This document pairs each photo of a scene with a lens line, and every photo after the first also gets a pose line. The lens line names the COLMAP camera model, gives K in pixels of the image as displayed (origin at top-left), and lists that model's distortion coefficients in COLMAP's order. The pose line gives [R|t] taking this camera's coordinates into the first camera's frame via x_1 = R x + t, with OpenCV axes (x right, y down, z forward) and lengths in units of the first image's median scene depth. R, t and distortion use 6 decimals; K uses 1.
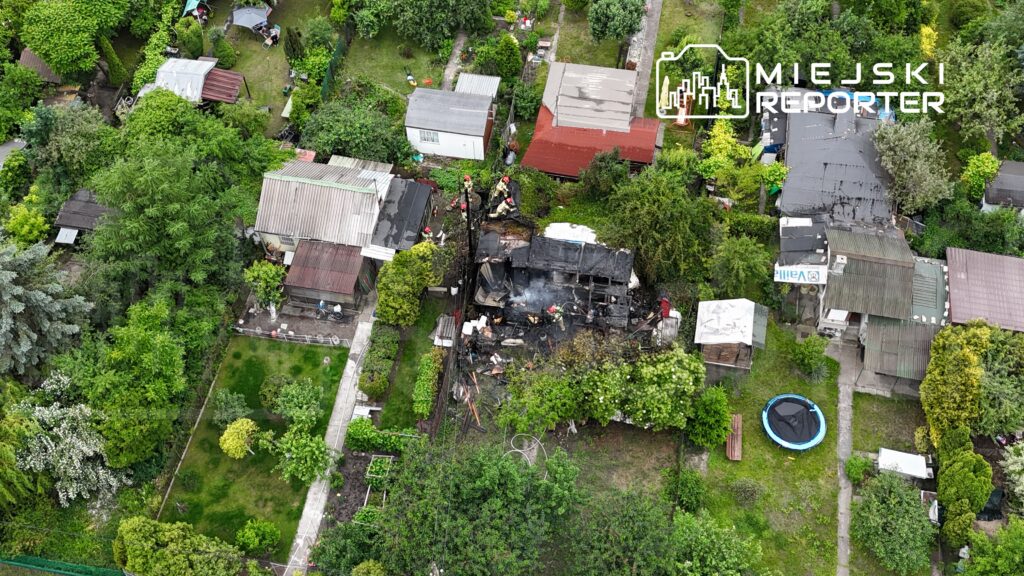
lens RADIAL K [[1048.8, 0, 512.0], [0, 1048.8, 288.0], [0, 0, 1]] dist [0.160808, -0.011118]
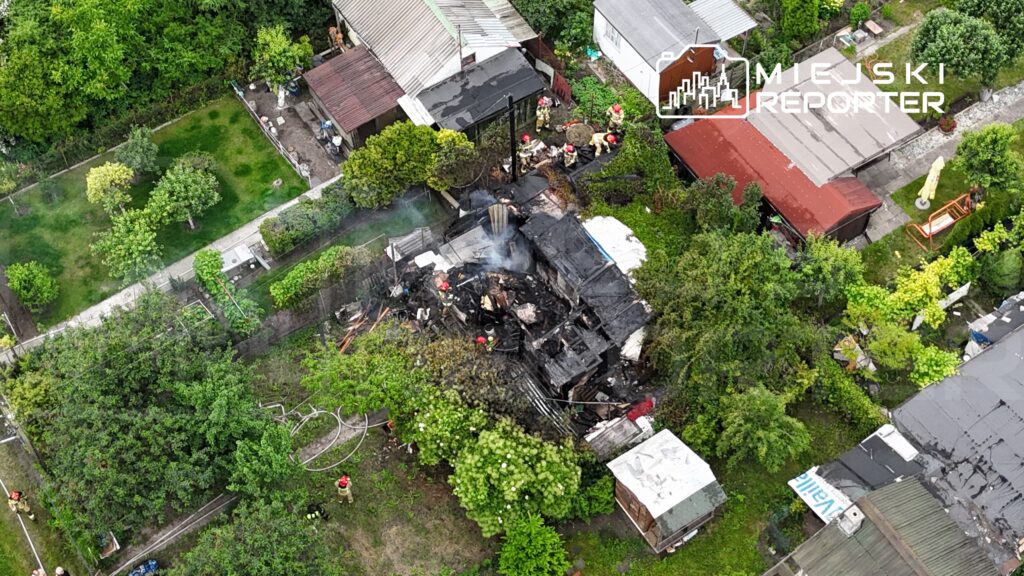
lens RADIAL K [[1437.3, 0, 512.0], [0, 1437.3, 288.0], [0, 0, 1]] dist [0.206553, -0.605106]
pose [[0.696598, 0.603550, -0.387916, 0.395425], [-0.586943, 0.790340, 0.175673, -0.155204], [0.412613, 0.105311, 0.904798, 0.111507]]
